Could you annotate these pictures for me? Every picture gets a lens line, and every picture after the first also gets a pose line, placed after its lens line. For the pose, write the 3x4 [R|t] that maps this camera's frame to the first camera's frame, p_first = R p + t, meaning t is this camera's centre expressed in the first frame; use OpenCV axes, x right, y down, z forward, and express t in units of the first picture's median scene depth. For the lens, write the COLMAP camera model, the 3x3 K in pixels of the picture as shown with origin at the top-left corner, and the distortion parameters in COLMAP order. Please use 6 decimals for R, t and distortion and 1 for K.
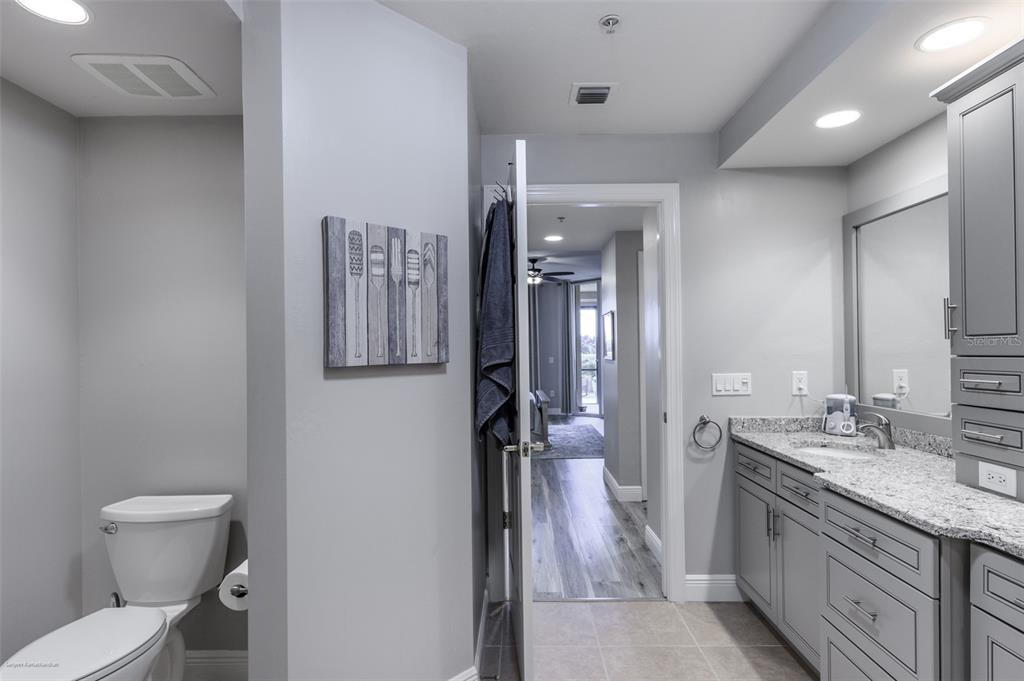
lens RADIAL K [[538.6, 0, 528.4], [0, 538.6, 349.5], [0, 0, 1]] dist [0.001535, 0.003099]
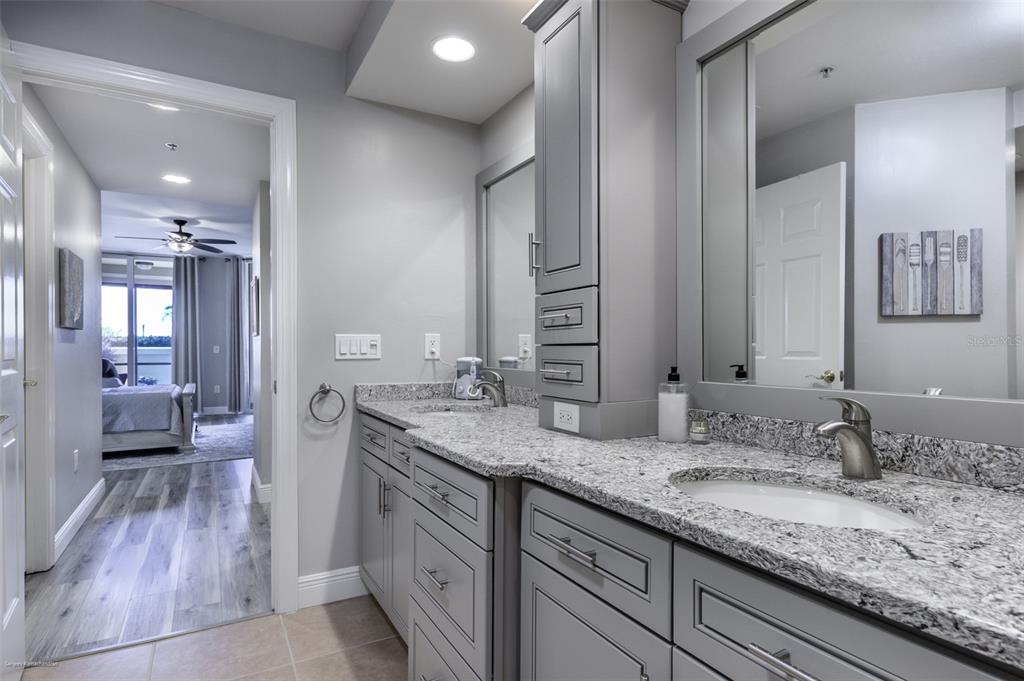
lens RADIAL K [[538.6, 0, 531.4], [0, 538.6, 347.8], [0, 0, 1]] dist [0.001535, 0.003099]
pose [[0.863548, 0.014627, 0.504054, 0.188938], [-0.012872, 0.999893, -0.006964, 0.071828], [-0.504102, -0.000474, 0.863644, 0.112638]]
